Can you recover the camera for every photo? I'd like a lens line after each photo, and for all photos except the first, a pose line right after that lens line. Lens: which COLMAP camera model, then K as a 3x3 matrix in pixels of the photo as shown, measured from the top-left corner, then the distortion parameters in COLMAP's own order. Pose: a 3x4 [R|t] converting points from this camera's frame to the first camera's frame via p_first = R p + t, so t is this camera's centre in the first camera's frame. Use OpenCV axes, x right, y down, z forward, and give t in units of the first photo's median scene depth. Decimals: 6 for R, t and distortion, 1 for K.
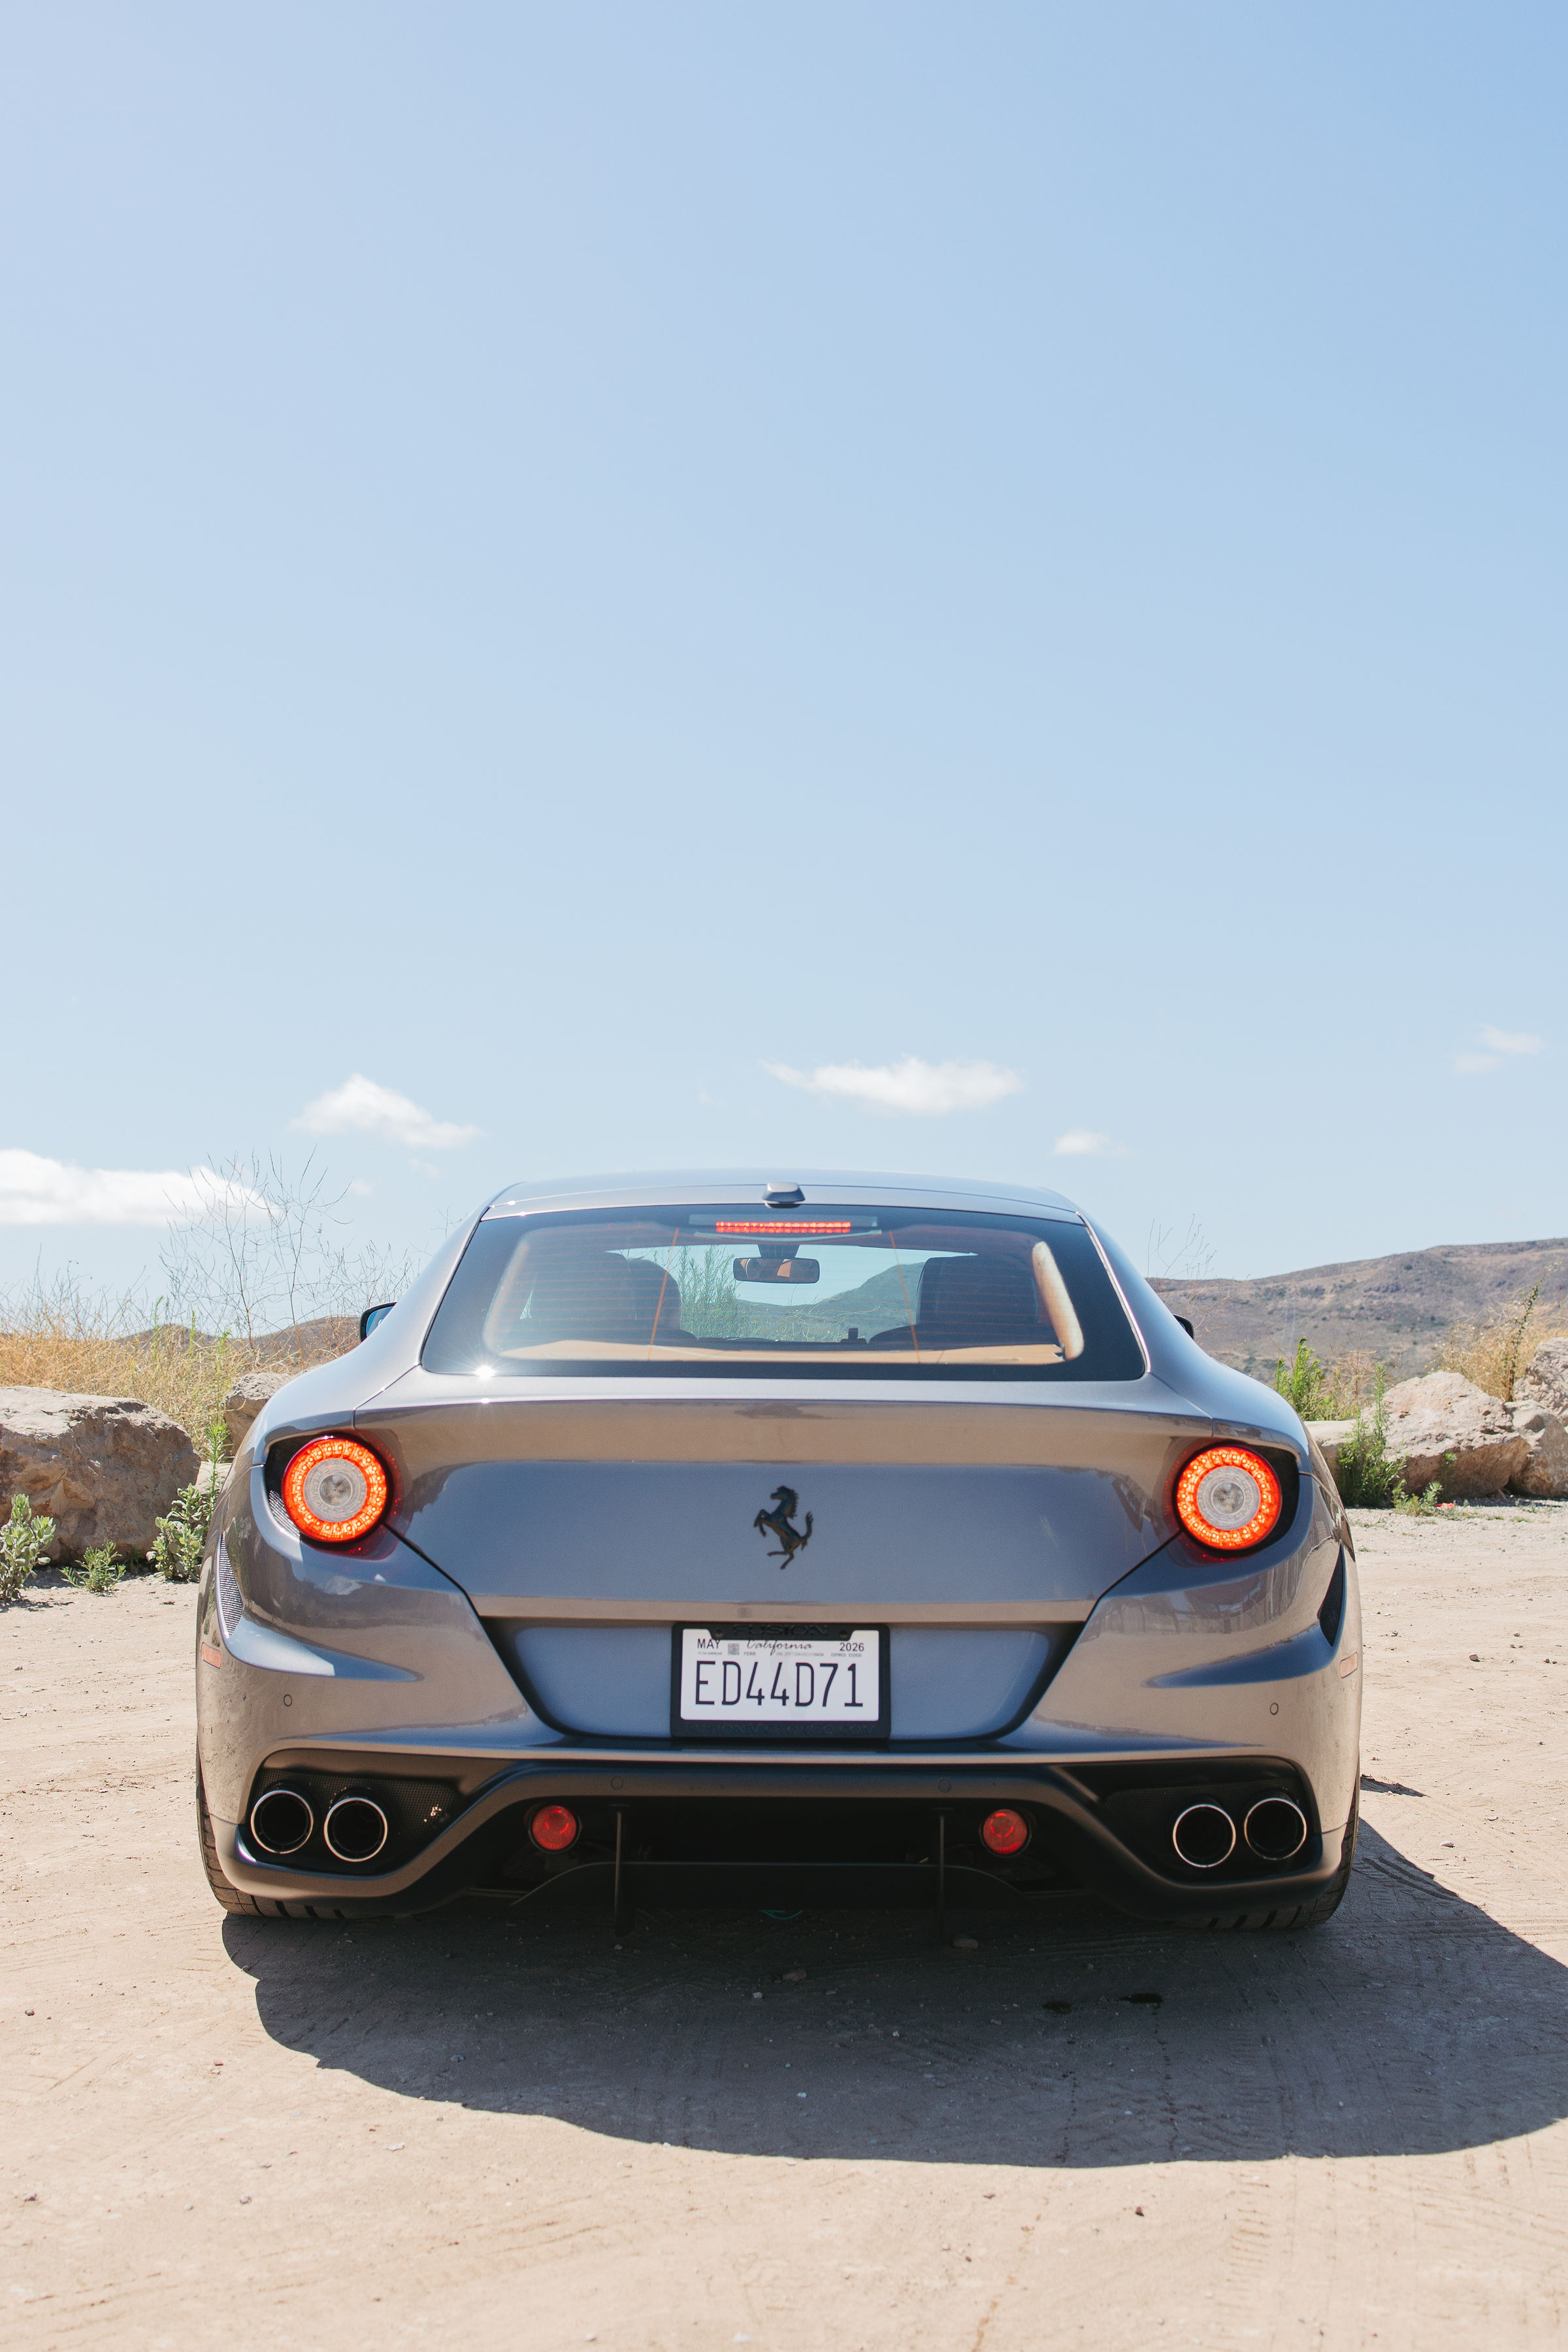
lens RADIAL K [[2294.4, 0, 779.0], [0, 2294.4, 1165.8], [0, 0, 1]] dist [0.006041, 0.000000]
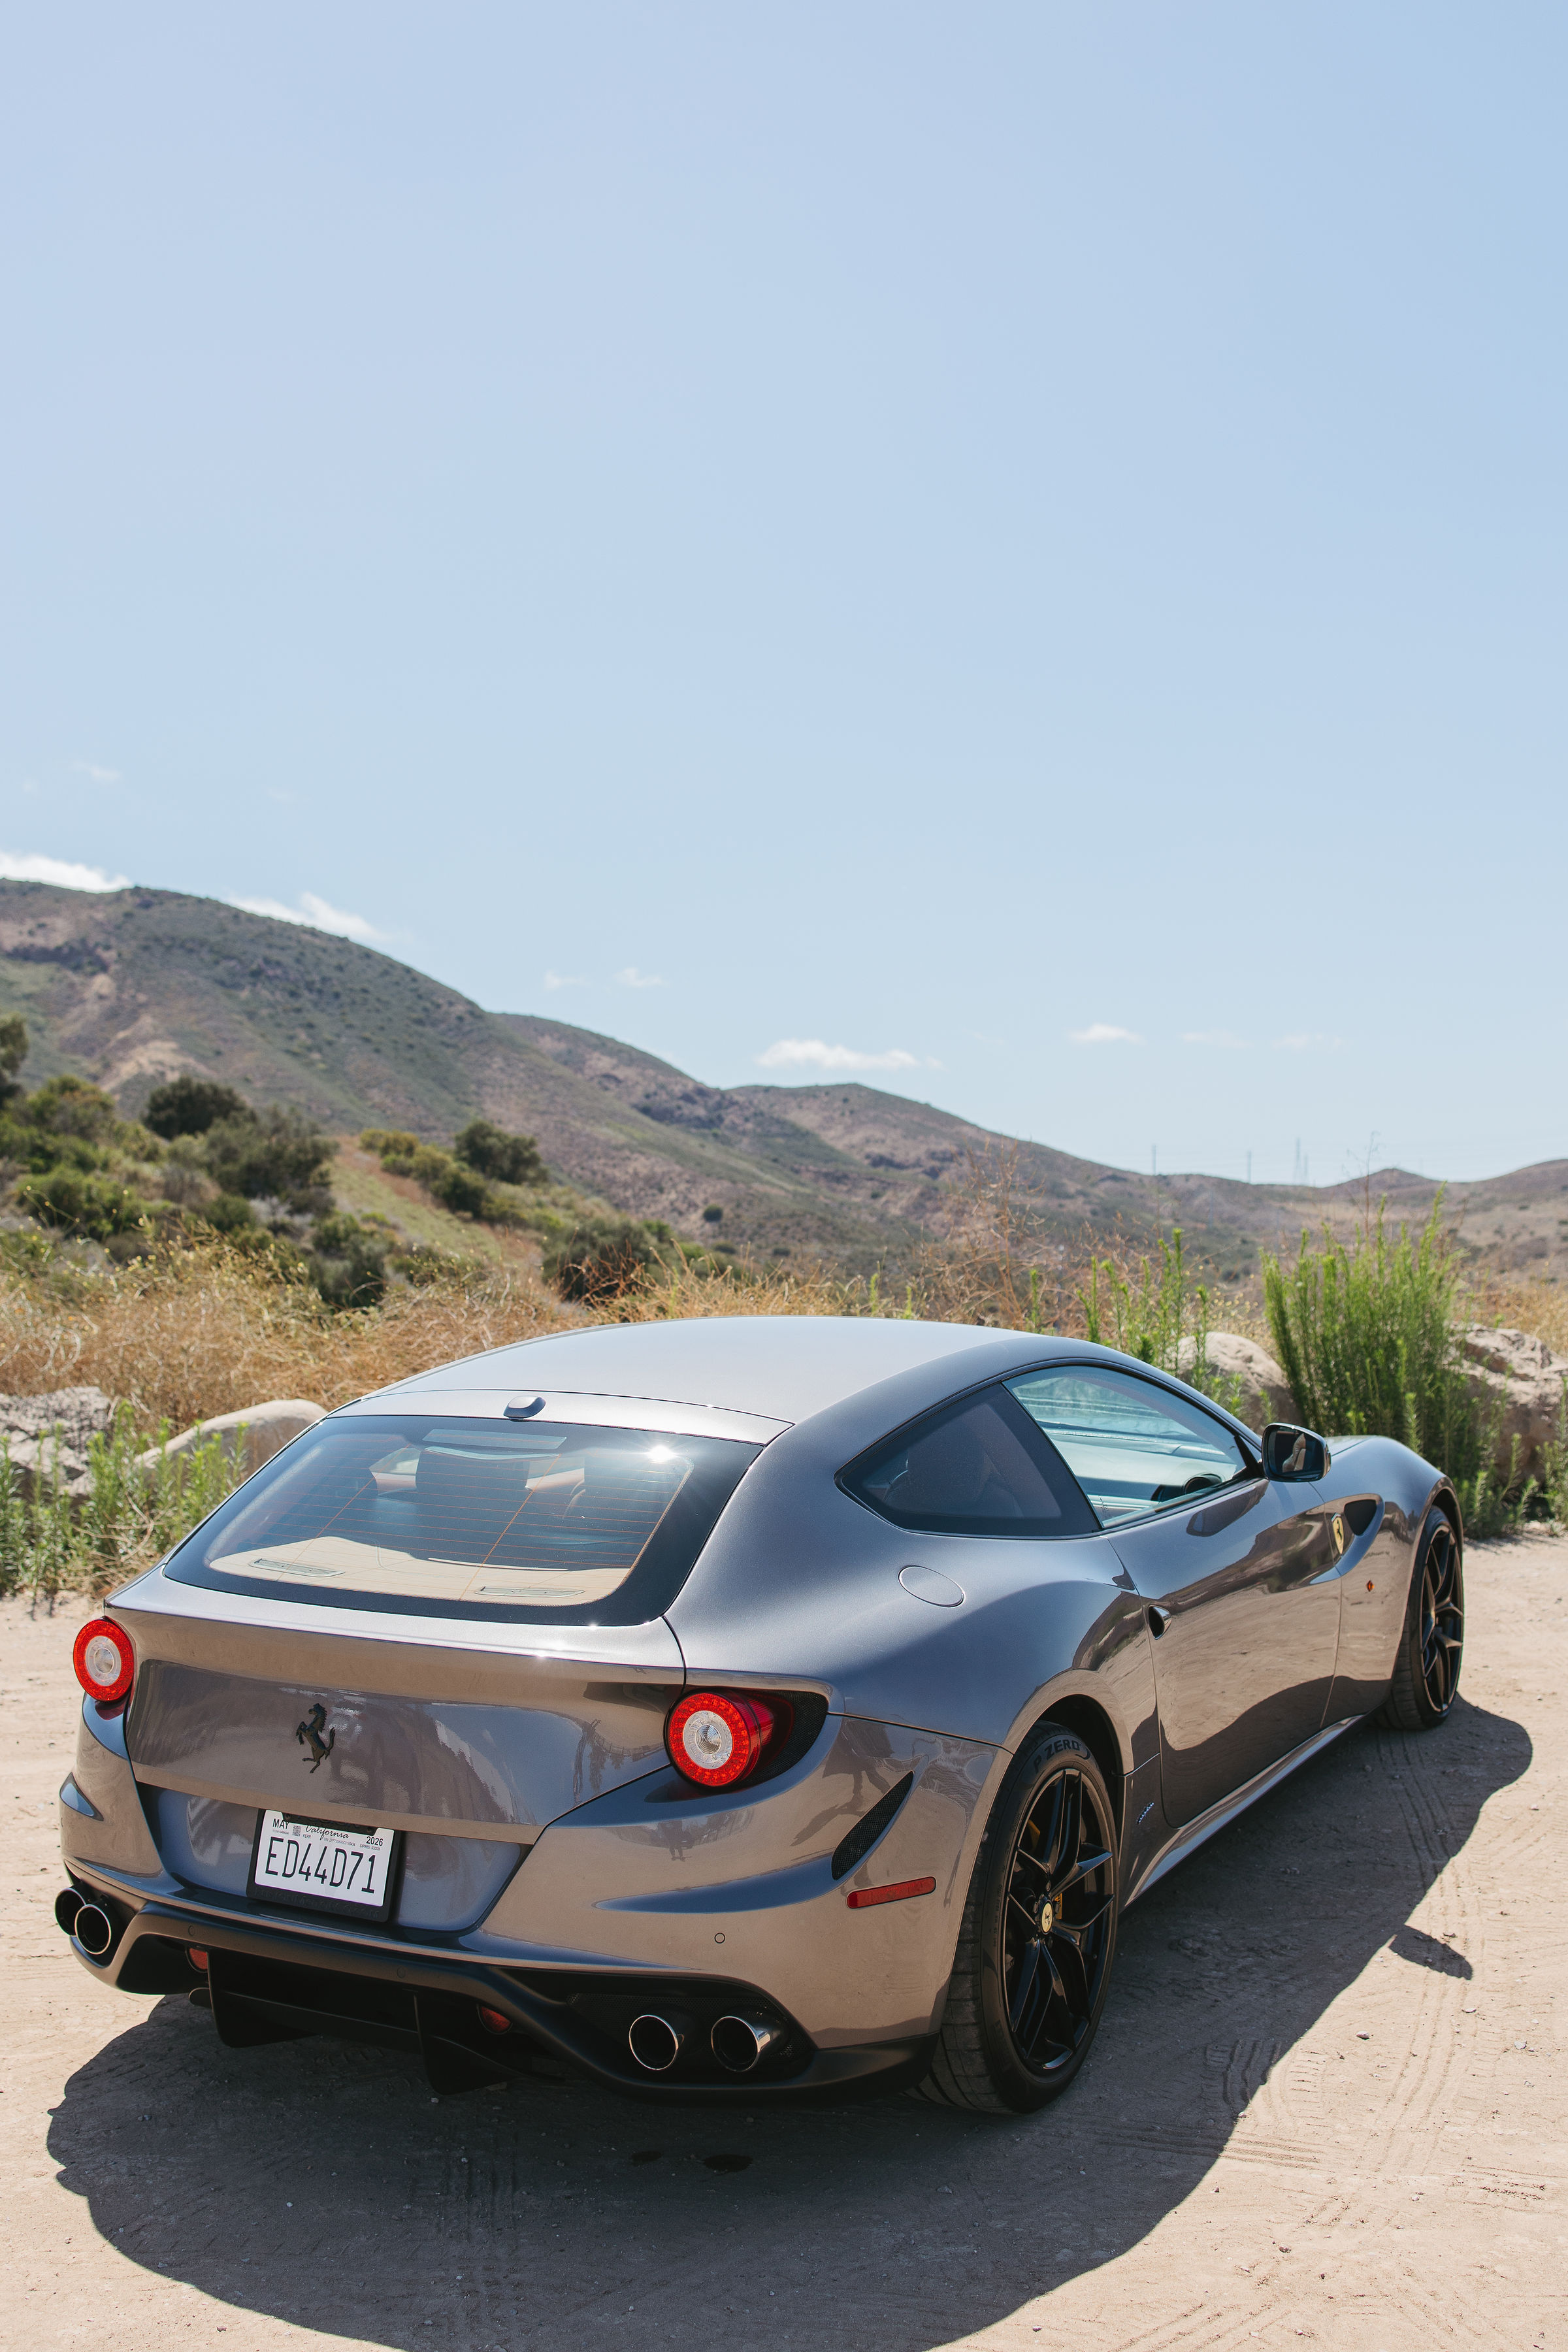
lens RADIAL K [[2357.9, 0, 783.3], [0, 2357.9, 1183.2], [0, 0, 1]] dist [0.004134, 0.000000]
pose [[0.878269, -0.009741, -0.478067, 0.795075], [0.044308, 0.997149, 0.061082, -0.193240], [0.476109, -0.074829, 0.876197, 0.054033]]
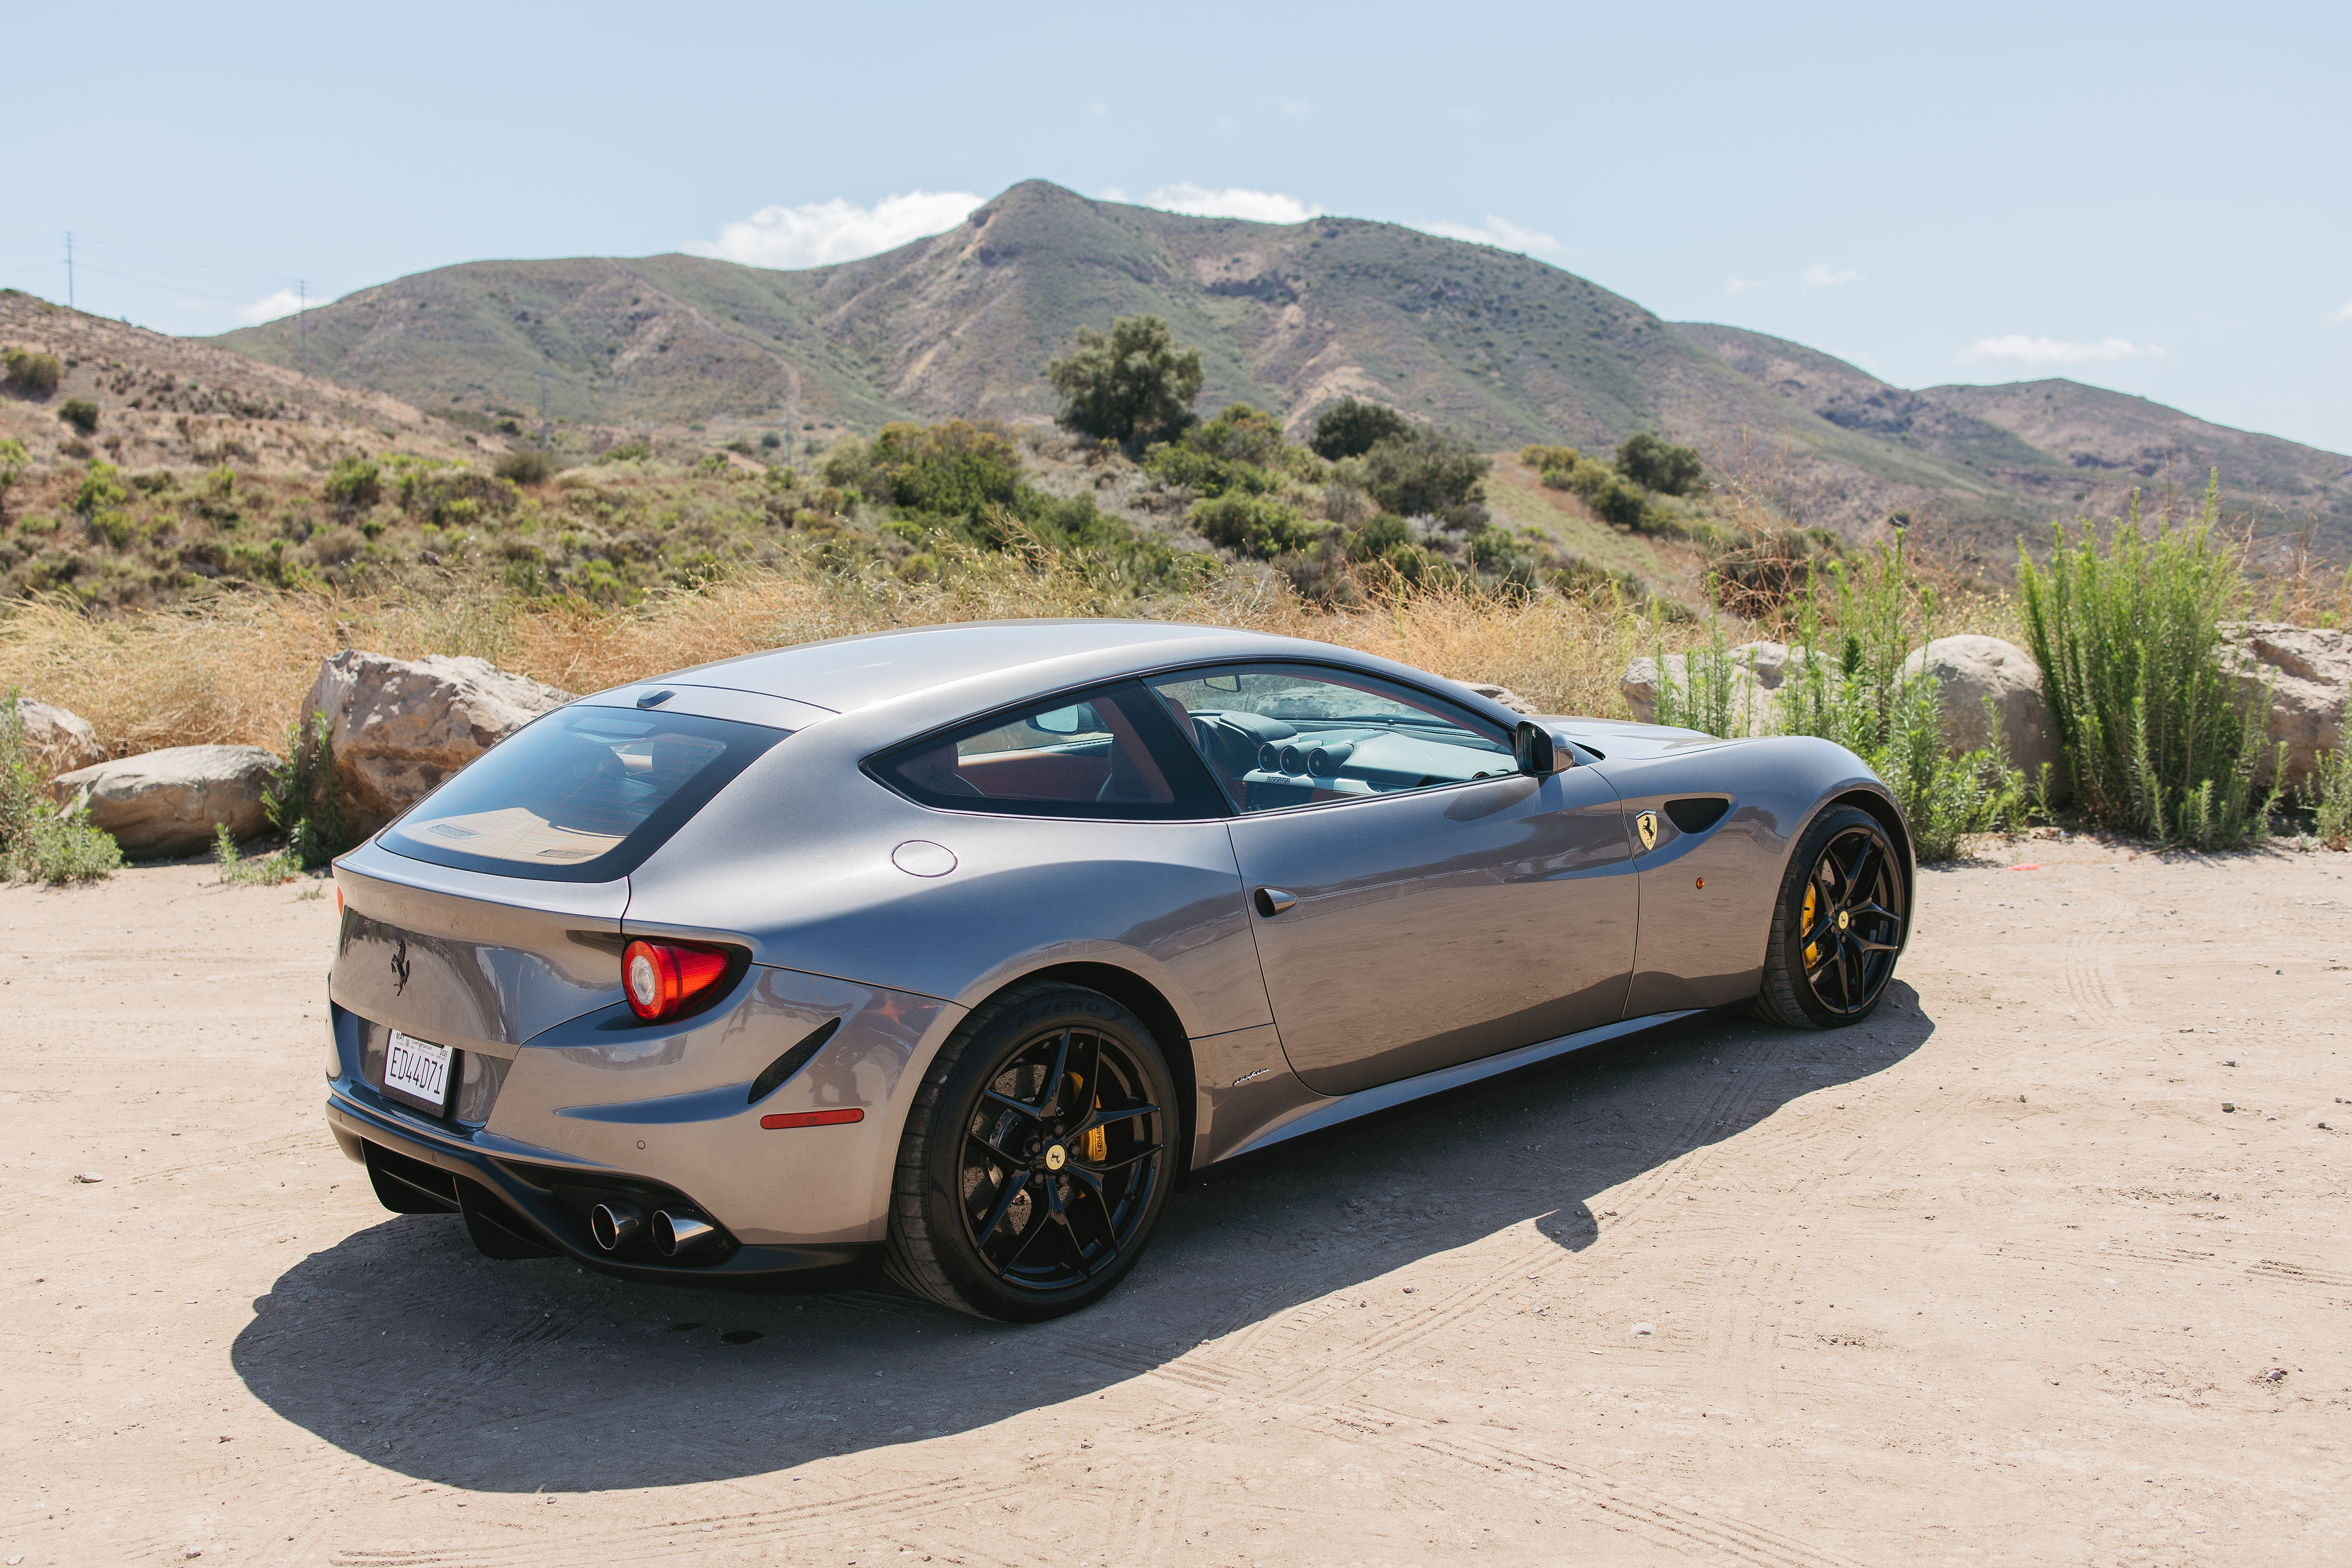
lens RADIAL K [[2294.4, 0, 1181.7], [0, 2294.4, 777.8], [0, 0, 1]] dist [0.006041, 0.000000]
pose [[0.680763, 0.058461, -0.730167, 1.374597], [0.087245, 0.983243, 0.160066, -0.149454], [0.727290, -0.172670, 0.664255, 0.402365]]
